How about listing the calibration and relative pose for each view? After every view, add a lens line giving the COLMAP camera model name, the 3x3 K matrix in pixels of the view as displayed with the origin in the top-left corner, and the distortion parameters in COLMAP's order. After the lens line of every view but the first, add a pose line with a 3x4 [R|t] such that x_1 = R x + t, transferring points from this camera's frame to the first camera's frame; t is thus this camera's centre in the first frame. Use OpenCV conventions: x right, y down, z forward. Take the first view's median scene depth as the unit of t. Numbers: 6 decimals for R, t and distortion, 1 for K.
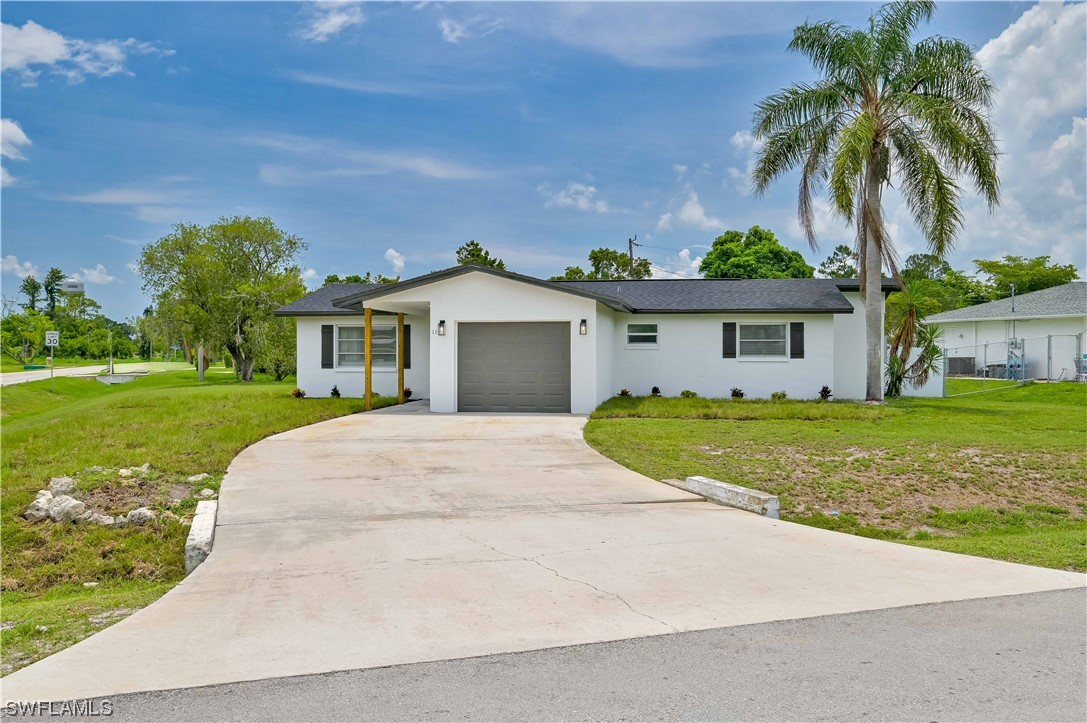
lens RADIAL K [[934.2, 0, 543.5], [0, 934.2, 361.5], [0, 0, 1]] dist [0.011422, 0.015013]
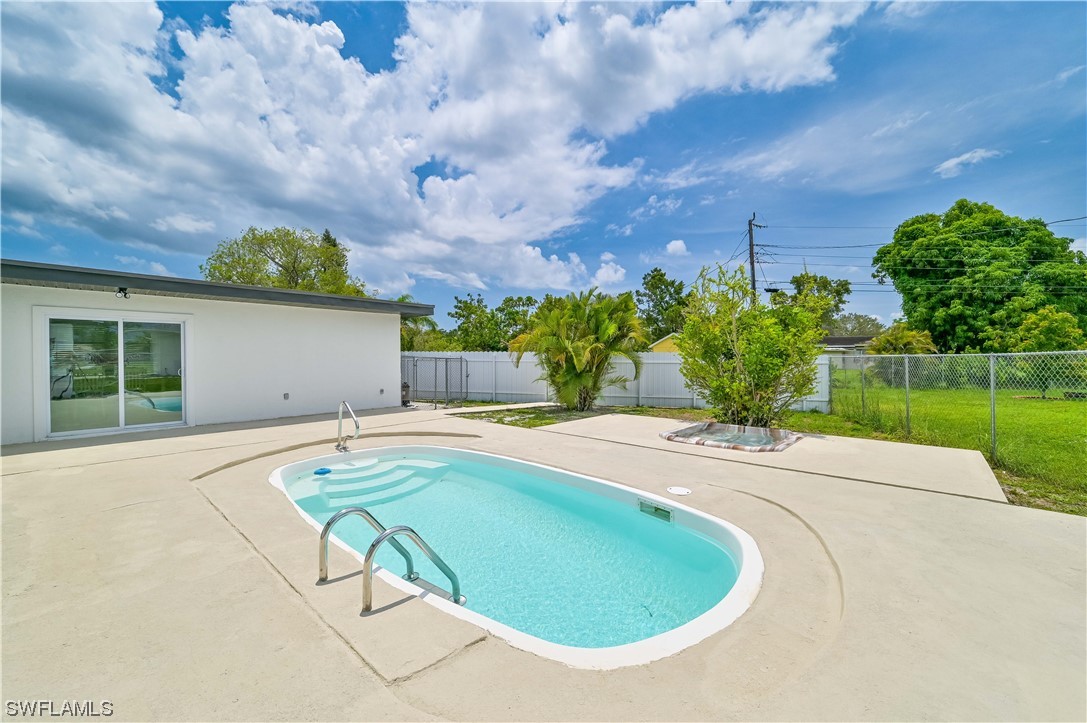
lens RADIAL K [[432.9, 0, 543.5], [0, 432.9, 361.5], [0, 0, 1]] dist [0.001094, 0.000016]
pose [[0.838729, 0.004649, -0.544530, 0.336660], [-0.006888, 0.999974, -0.002073, -0.004969], [0.544506, 0.005490, 0.838739, 1.287053]]
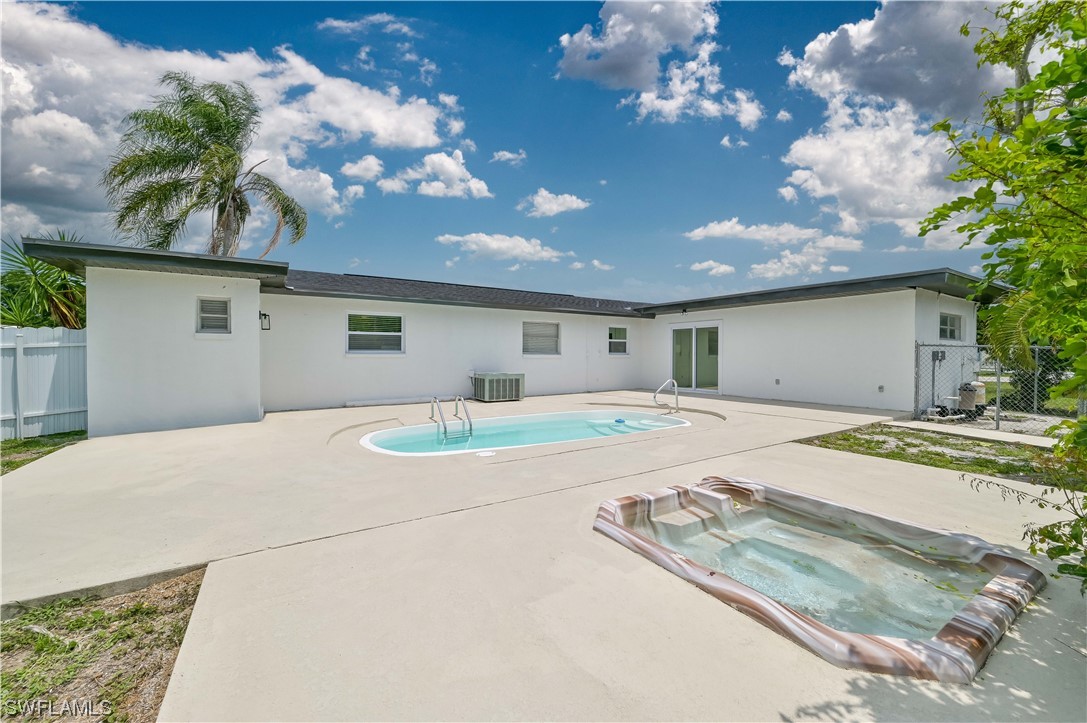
lens RADIAL K [[432.9, 0, 543.5], [0, 432.9, 361.5], [0, 0, 1]] dist [0.001094, 0.000016]
pose [[-0.752964, 0.013361, -0.657926, 0.540000], [-0.006814, 0.999582, 0.028097, -0.004645], [0.658026, 0.025639, -0.752559, 2.376934]]
